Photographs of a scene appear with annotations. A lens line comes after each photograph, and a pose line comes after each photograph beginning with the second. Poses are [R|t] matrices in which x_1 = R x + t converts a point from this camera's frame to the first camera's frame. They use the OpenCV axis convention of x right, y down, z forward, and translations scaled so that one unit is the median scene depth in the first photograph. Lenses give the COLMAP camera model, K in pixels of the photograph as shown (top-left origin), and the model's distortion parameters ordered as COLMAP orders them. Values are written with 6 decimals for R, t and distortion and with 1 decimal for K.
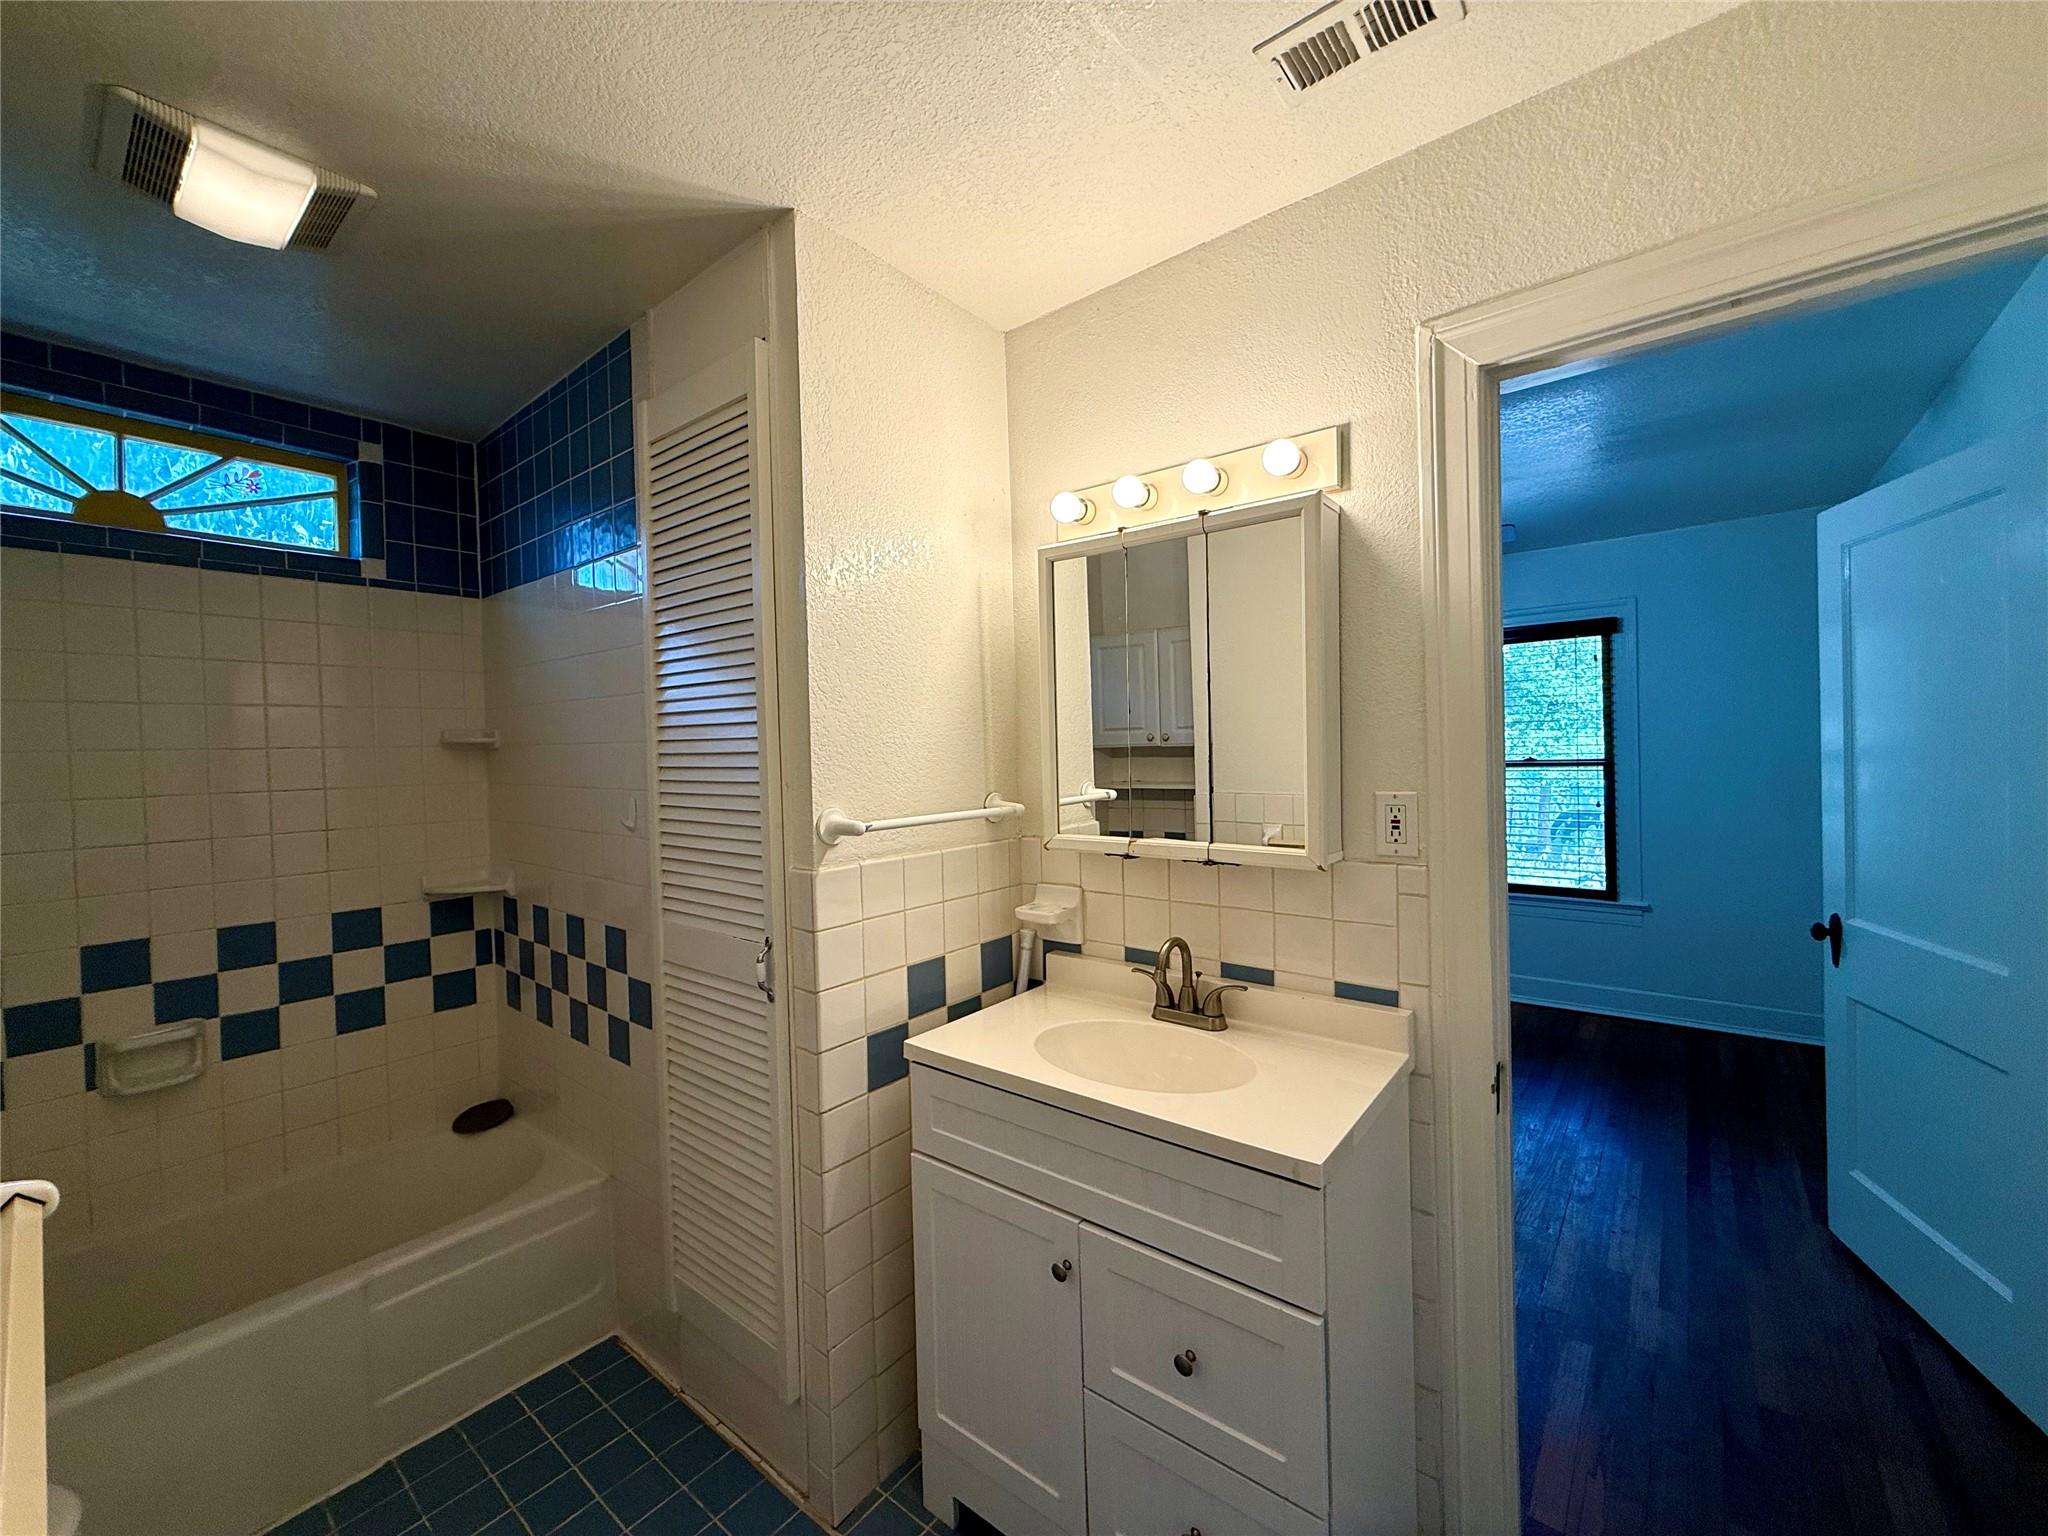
lens RADIAL K [[820.4, 0, 1020.2], [0, 820.4, 763.8], [0, 0, 1]] dist [-0.003662, 0.001221]
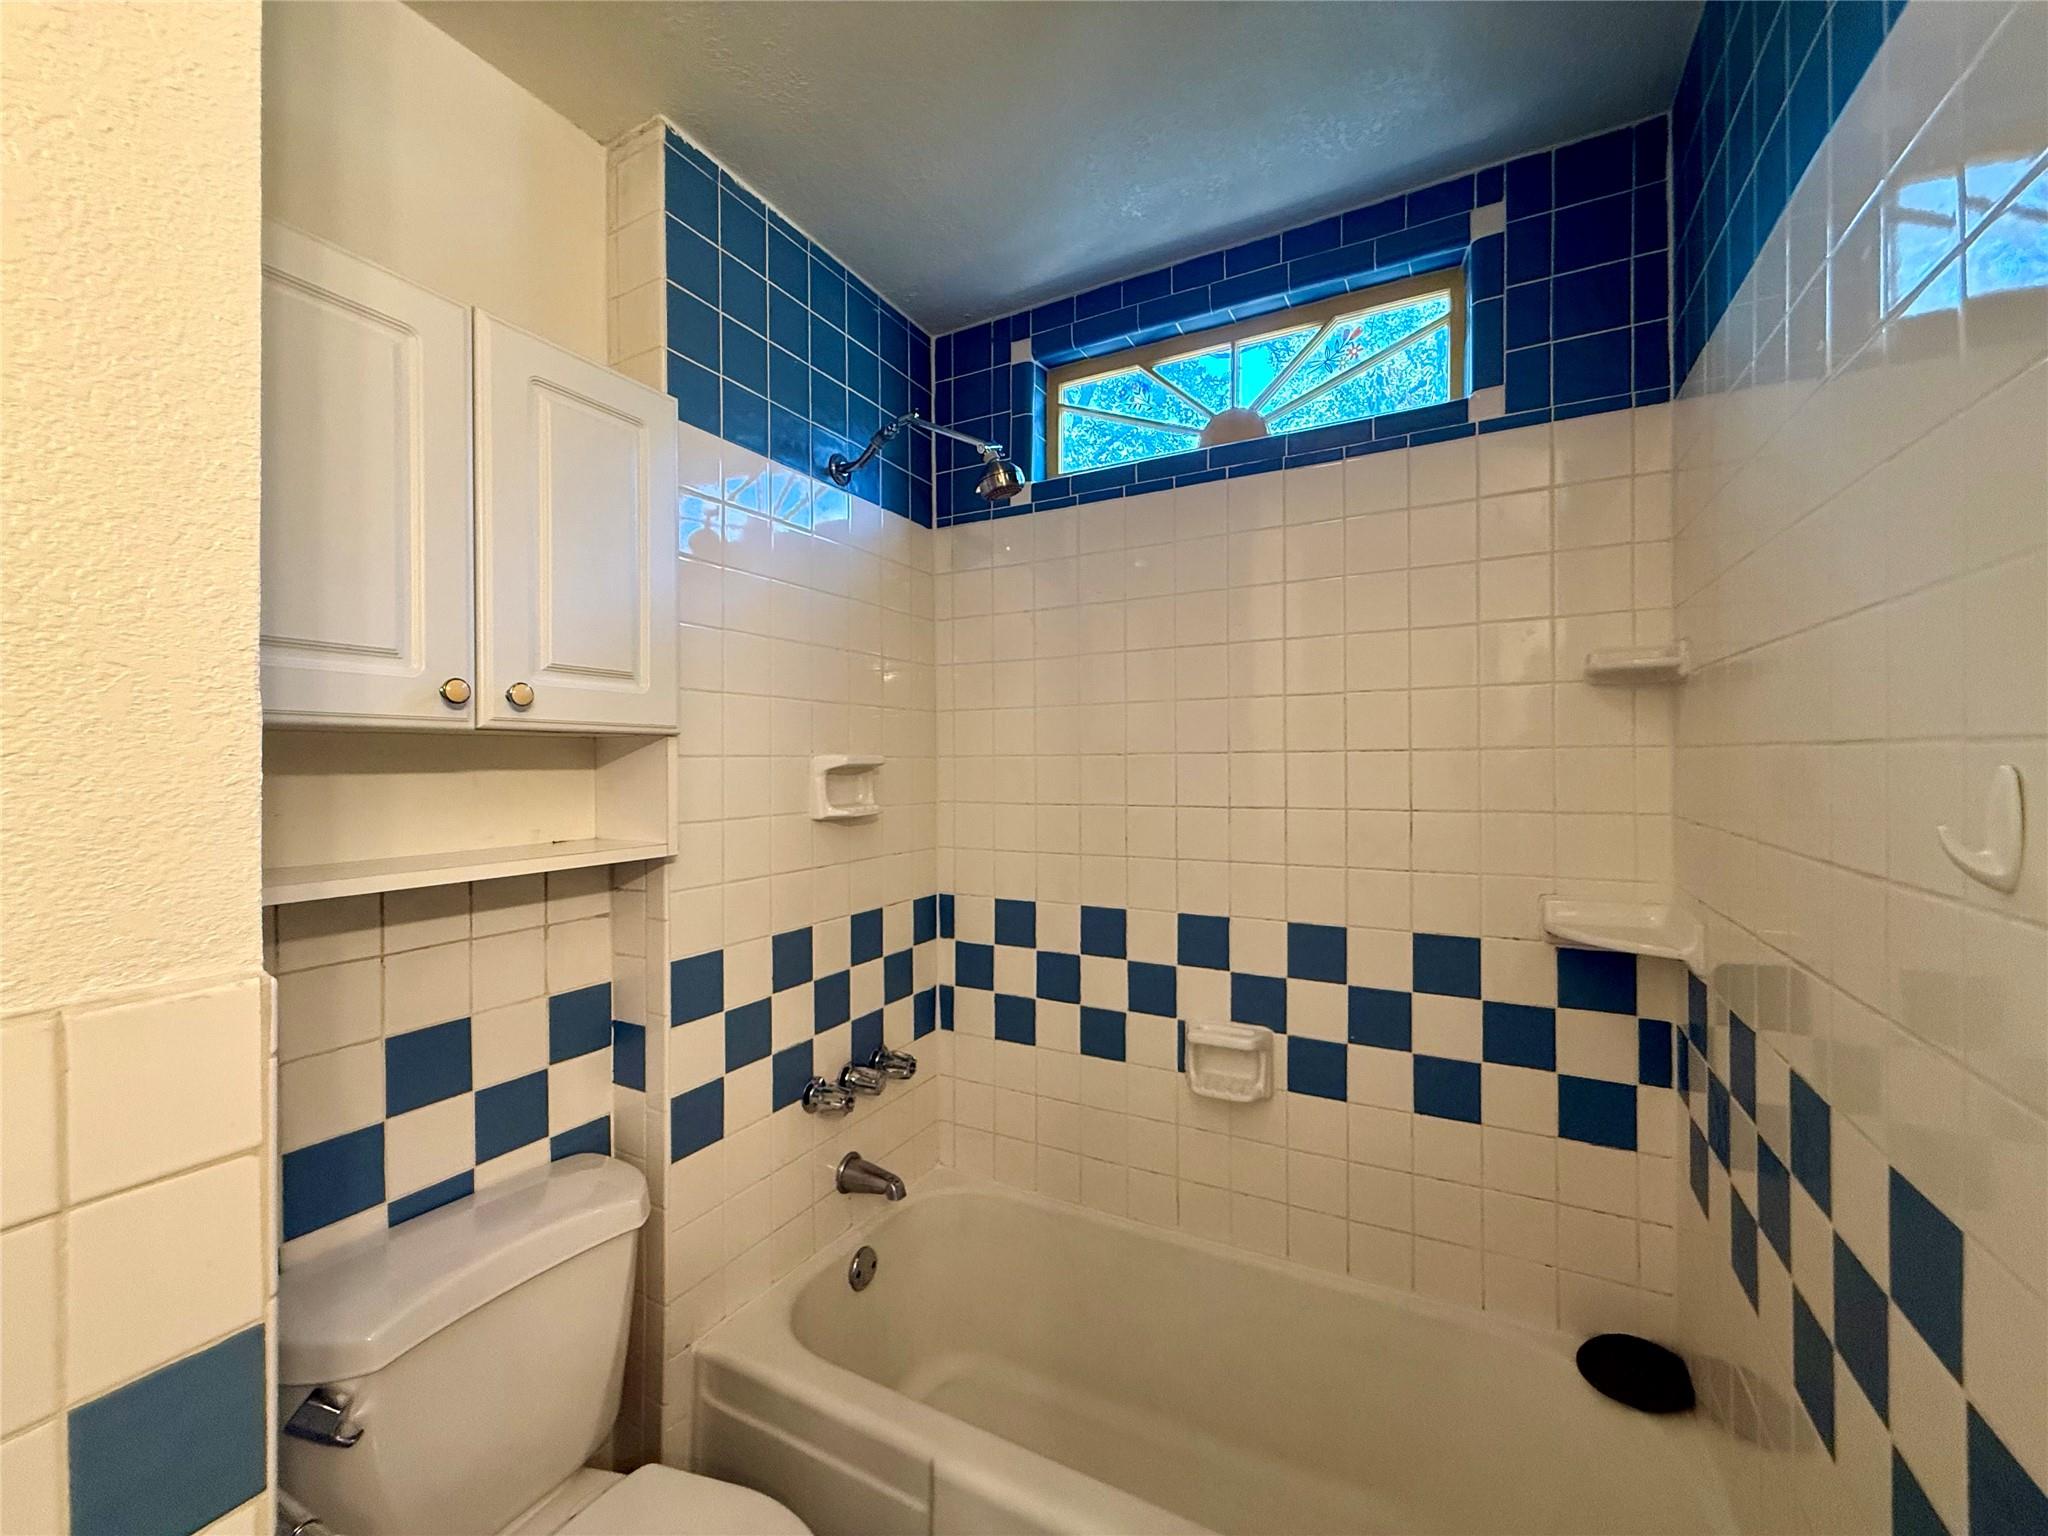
lens RADIAL K [[820.4, 0, 1019.2], [0, 820.4, 769.0], [0, 0, 1]] dist [-0.003662, 0.001221]
pose [[0.180818, 0.025280, -0.983192, -0.225238], [-0.016066, 0.999612, 0.022748, 0.035063], [0.983385, 0.011683, 0.181154, 0.532591]]
